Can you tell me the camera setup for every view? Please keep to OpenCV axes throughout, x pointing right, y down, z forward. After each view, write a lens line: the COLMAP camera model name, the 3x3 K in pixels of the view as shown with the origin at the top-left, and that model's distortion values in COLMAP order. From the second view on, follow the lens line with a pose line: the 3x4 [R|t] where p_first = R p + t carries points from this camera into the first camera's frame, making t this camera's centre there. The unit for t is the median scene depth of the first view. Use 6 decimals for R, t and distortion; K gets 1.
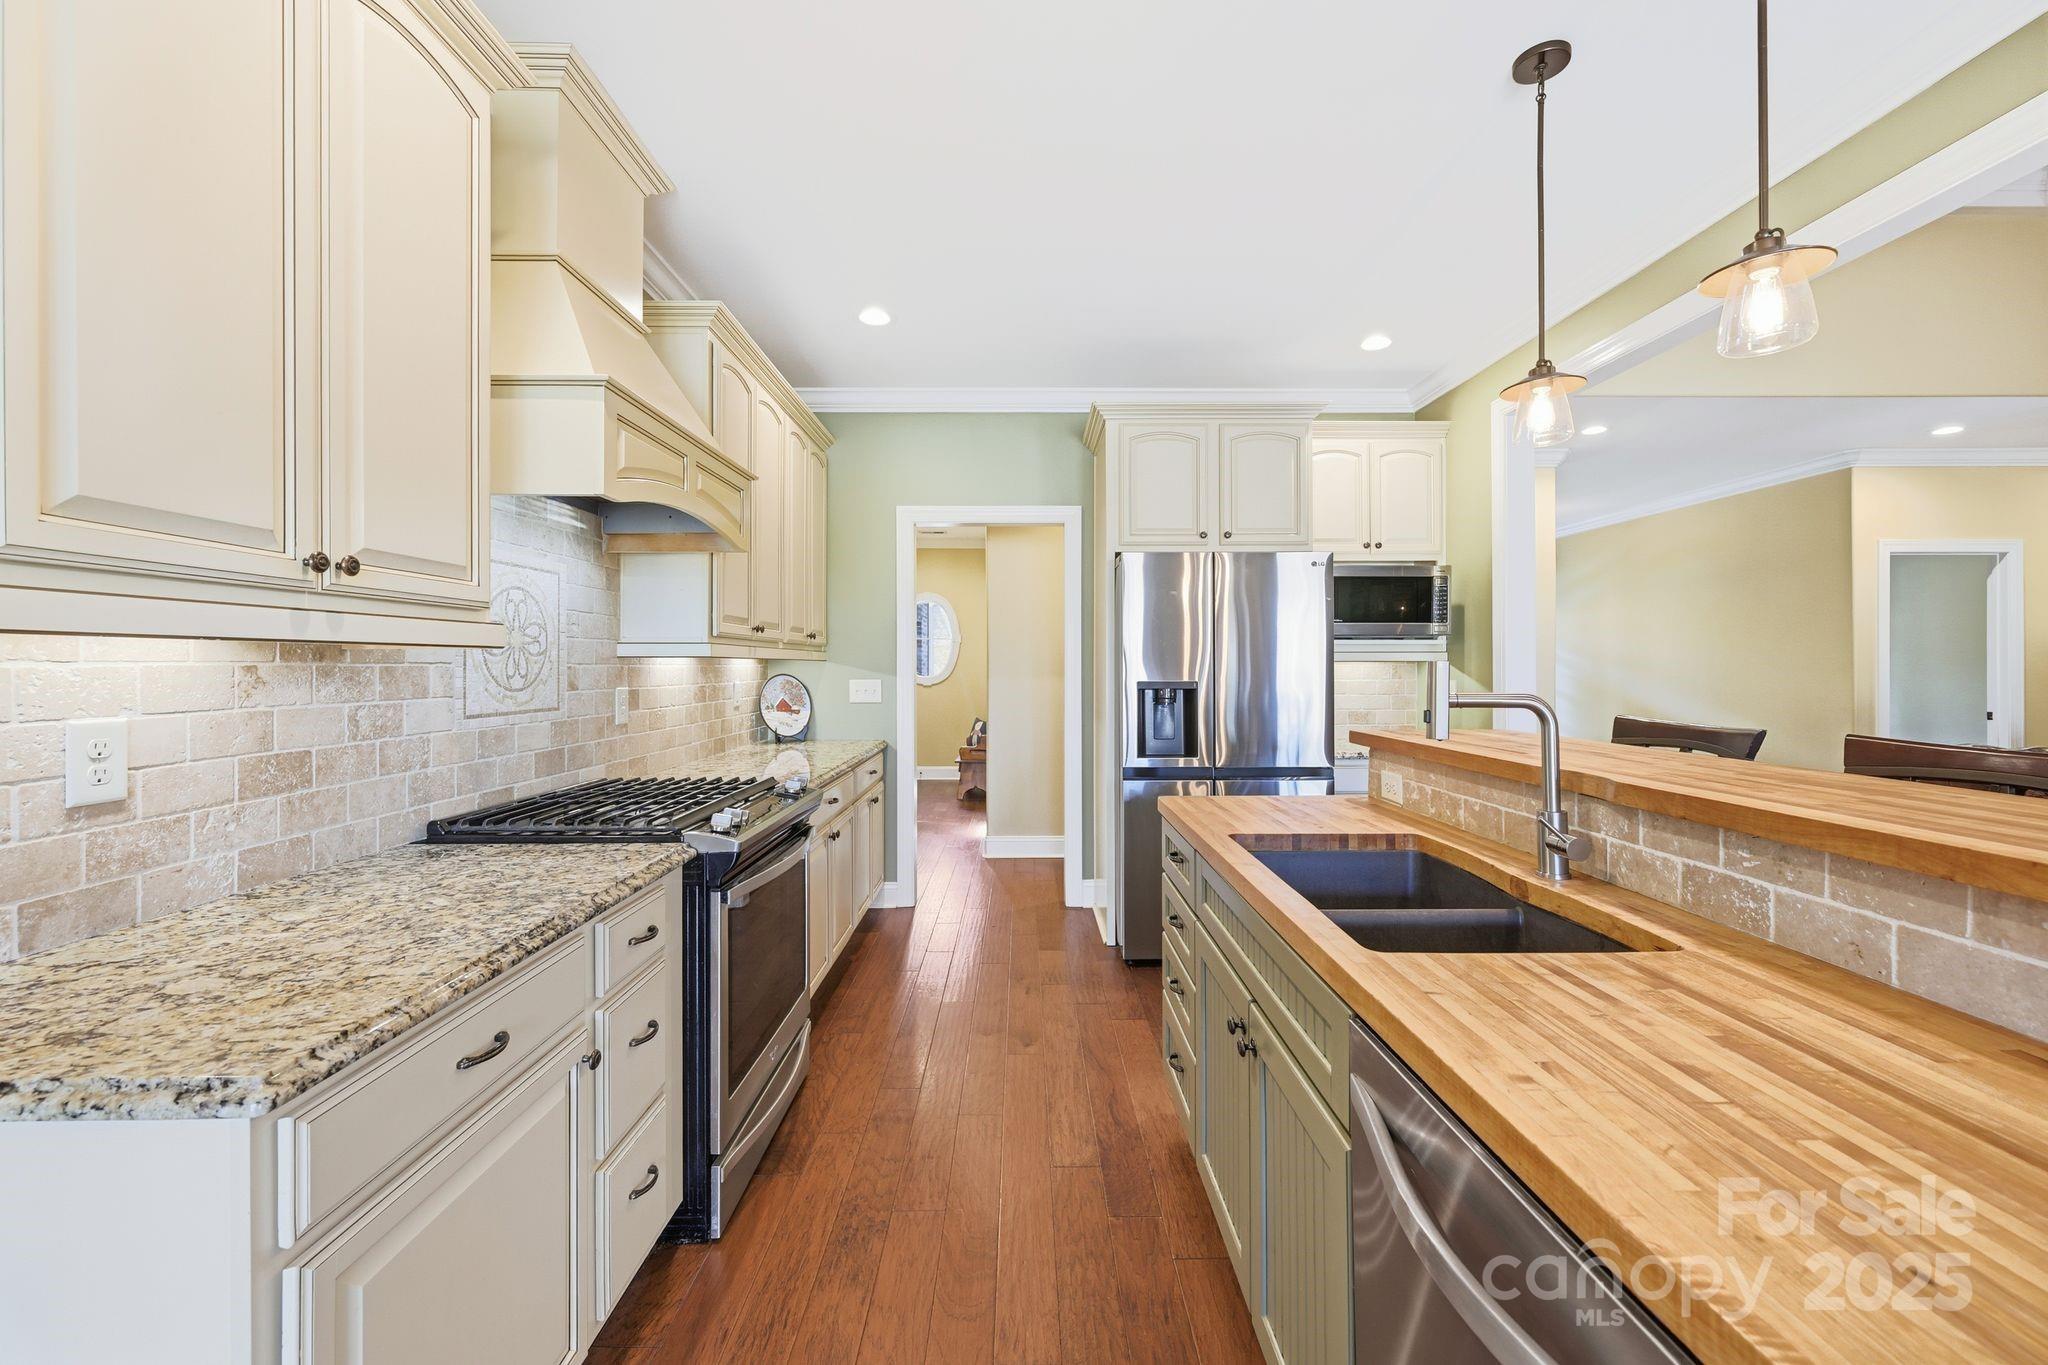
lens RADIAL K [[816.4, 0, 1024.4], [0, 816.4, 673.0], [0, 0, 1]] dist [0.000240, 0.000424]
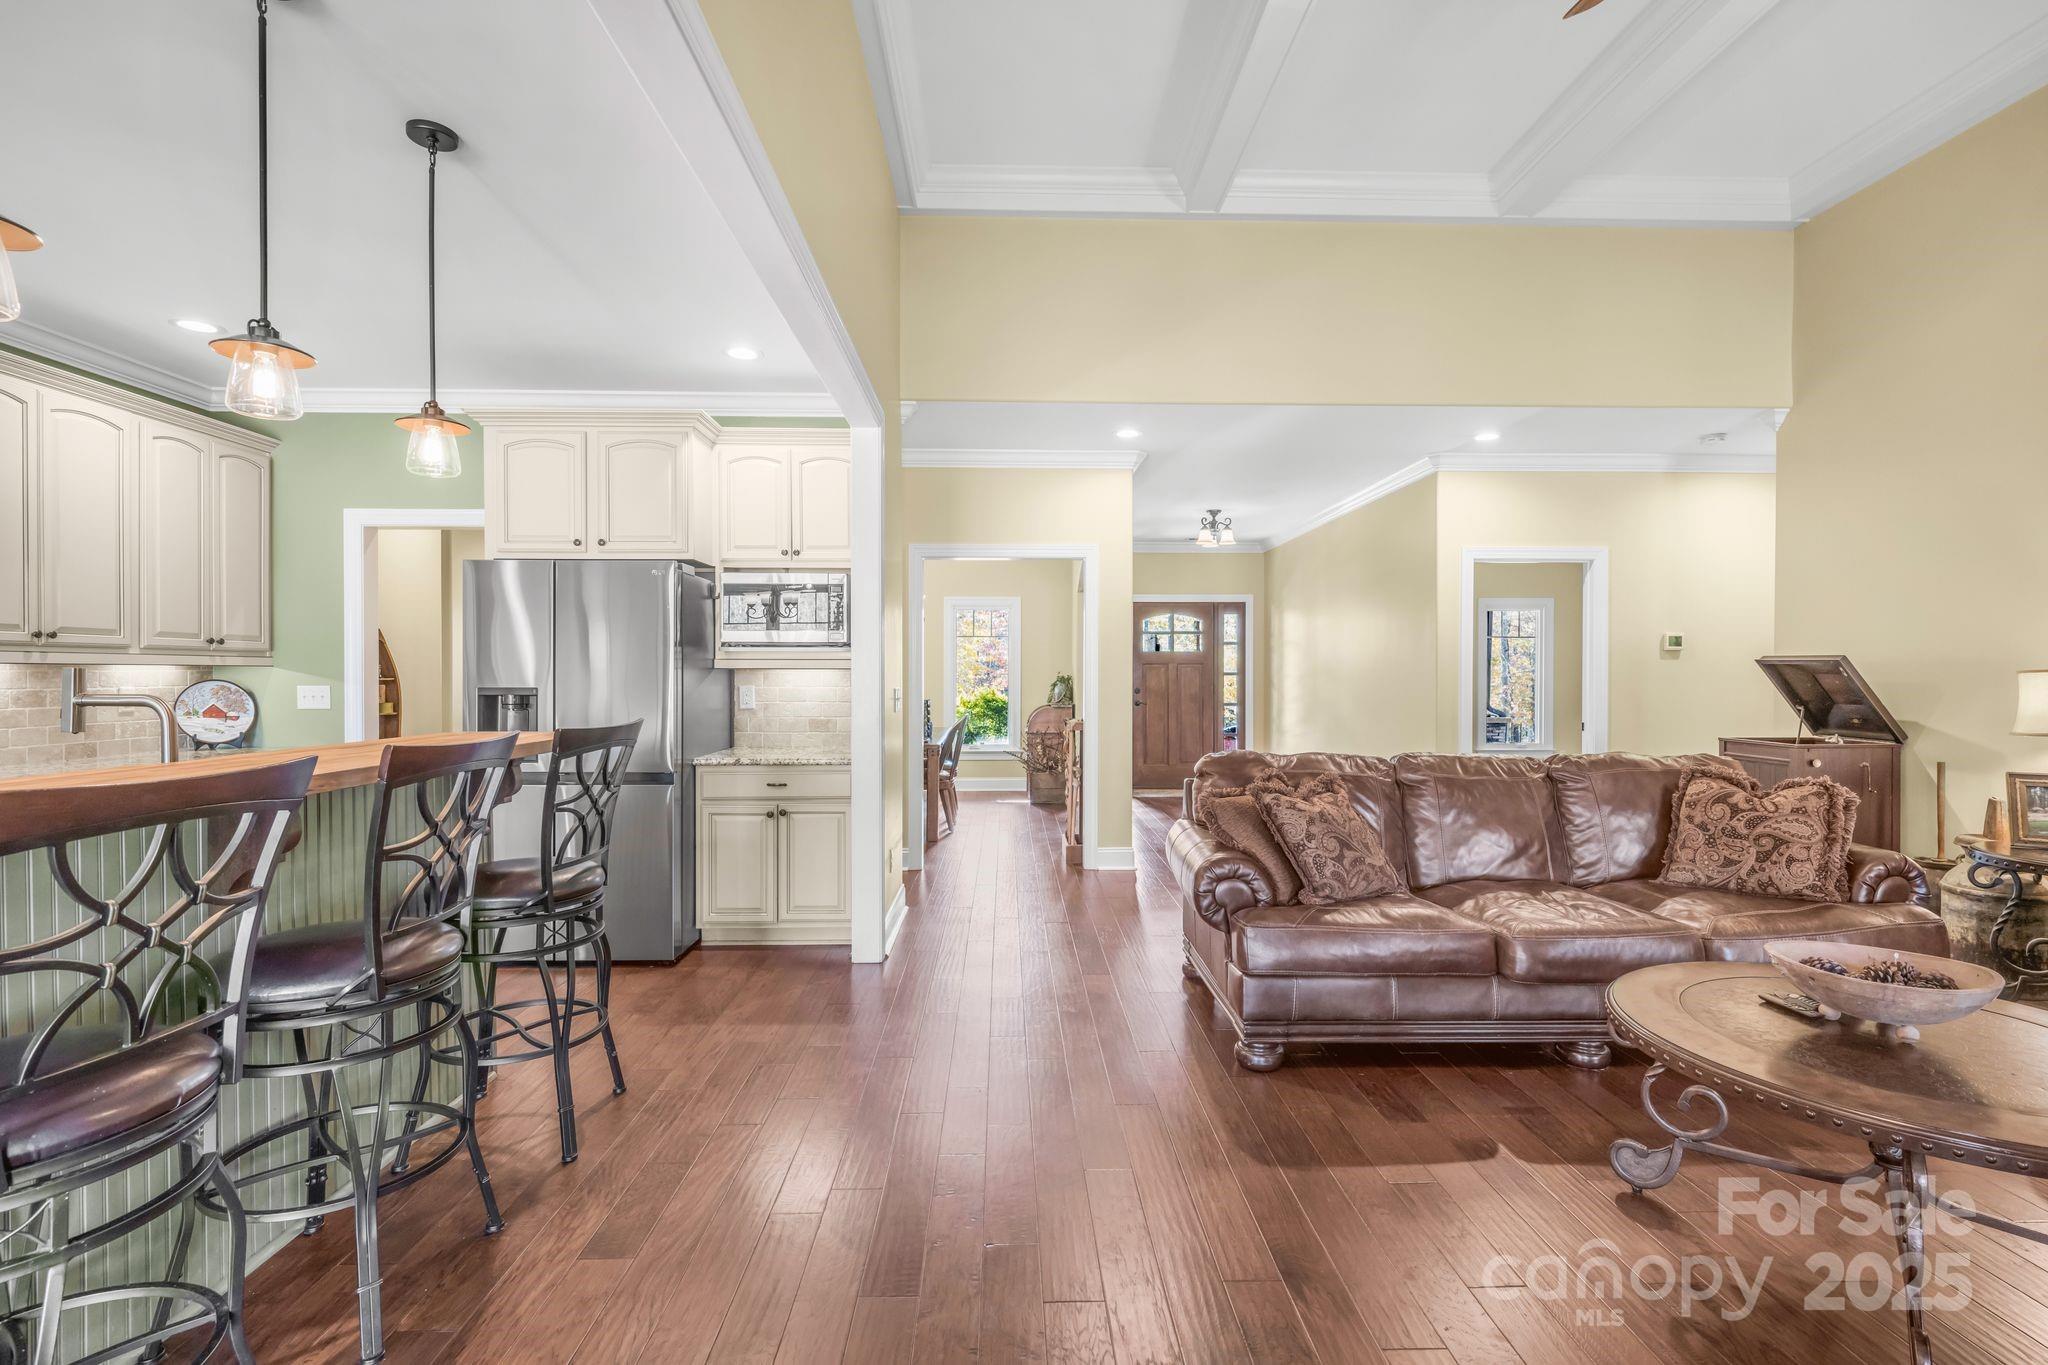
lens RADIAL K [[926.1, 0, 1024.4], [0, 926.1, 683.0], [0, 0, 1]] dist [-0.000180, 0.000996]
pose [[0.999785, 0.003044, 0.020518, 1.387004], [-0.003107, 0.999990, 0.003061, -0.001733], [-0.020508, -0.003124, 0.999785, -0.286070]]
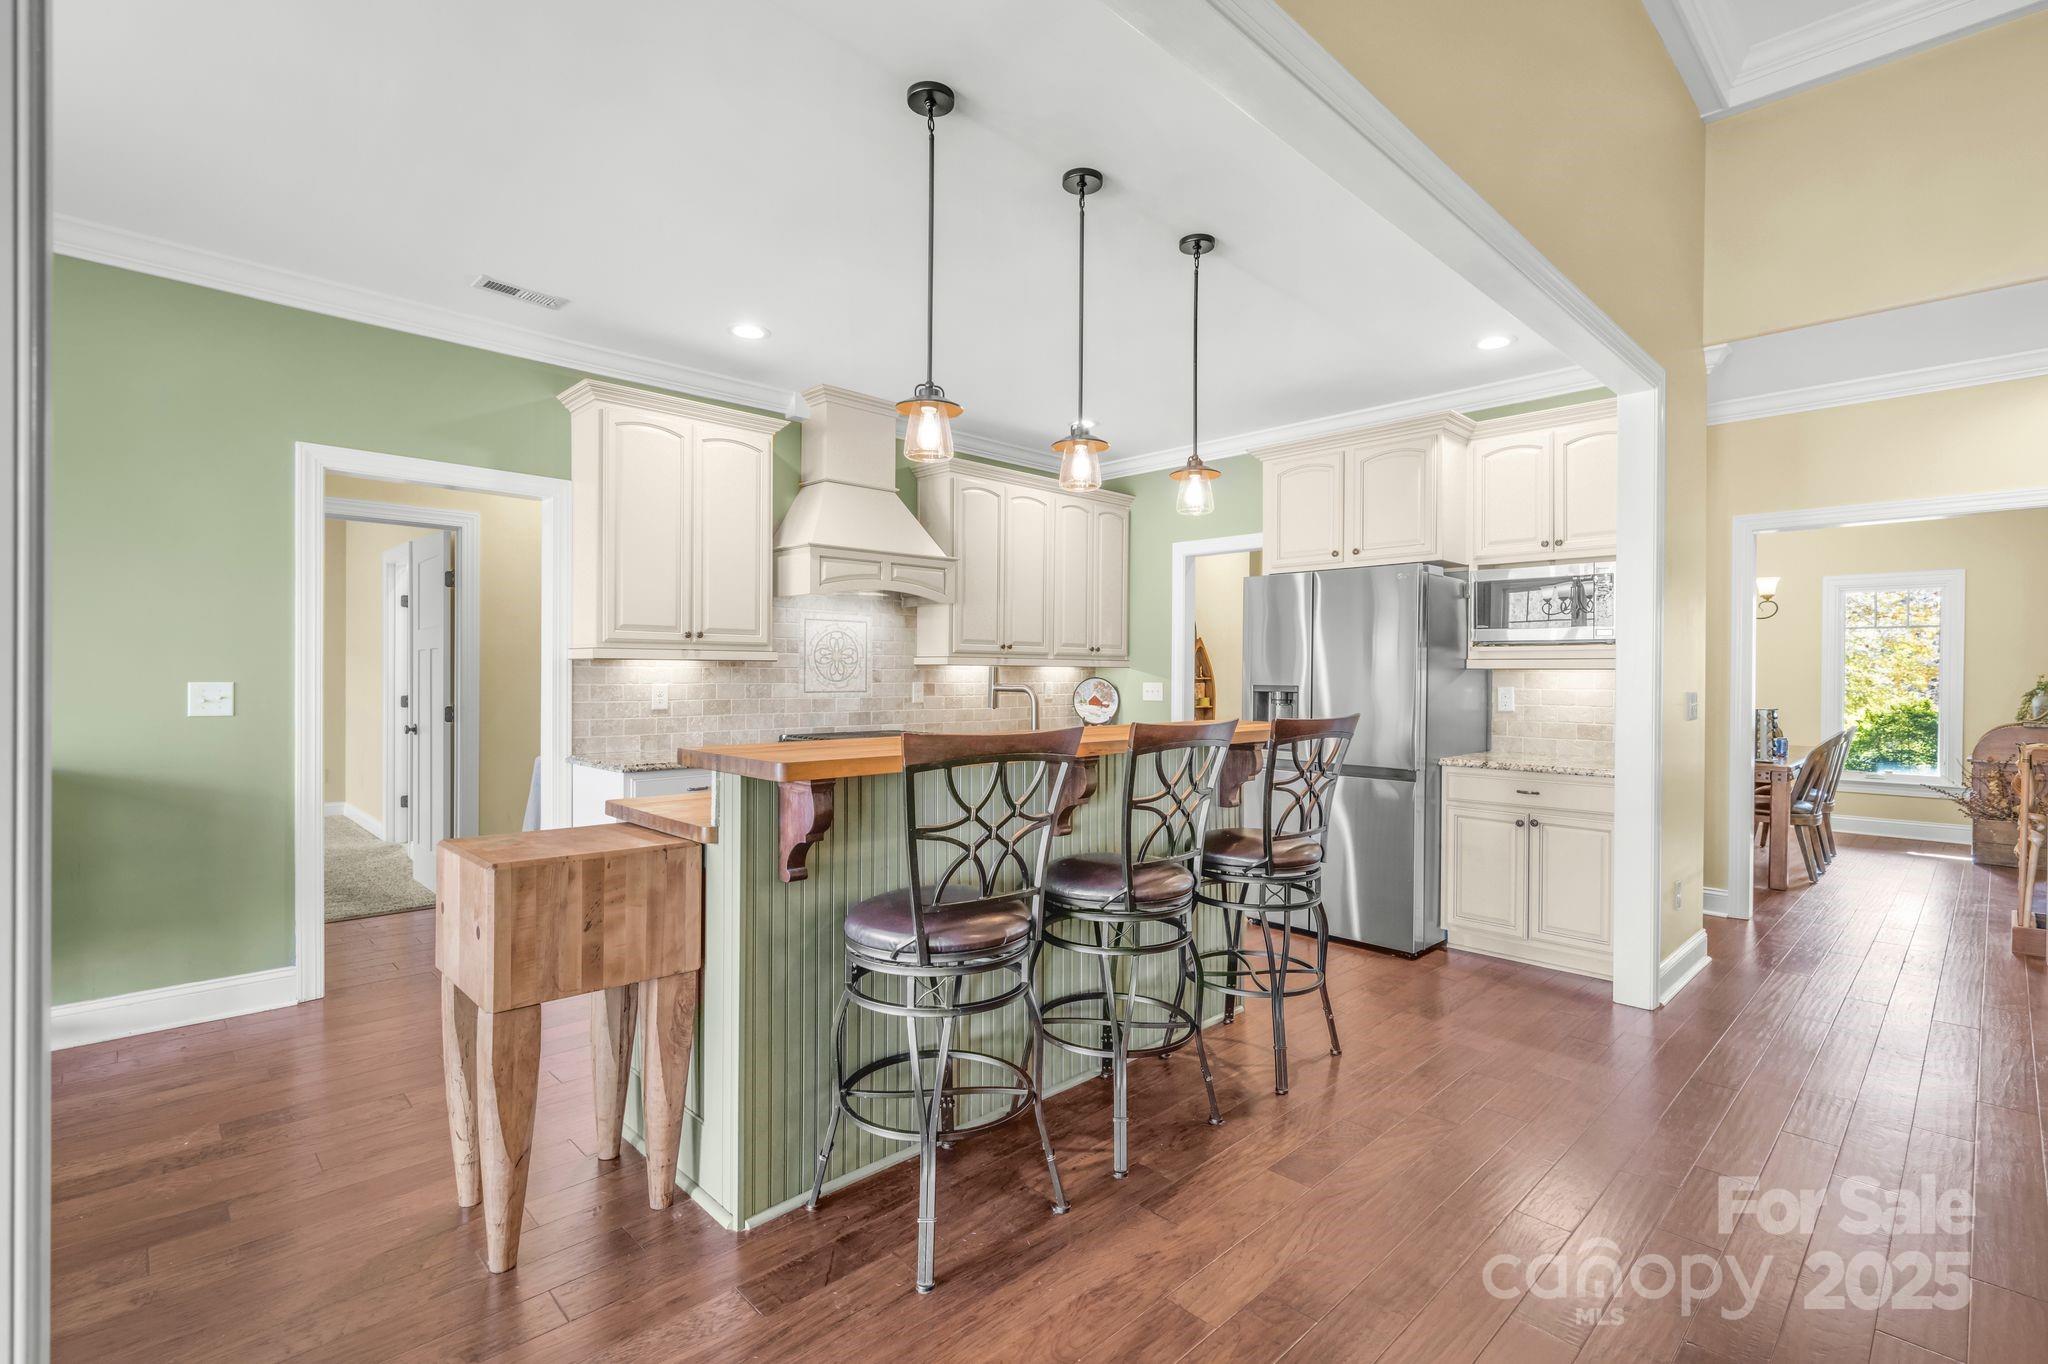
lens RADIAL K [[926.1, 0, 1024.0], [0, 926.1, 682.0], [0, 0, 1]] dist [-0.000180, 0.000996]
pose [[0.690539, 0.012589, -0.723186, 1.553420], [-0.012783, 0.999905, 0.005200, 0.005734], [0.723182, 0.005653, 0.690634, -0.313805]]
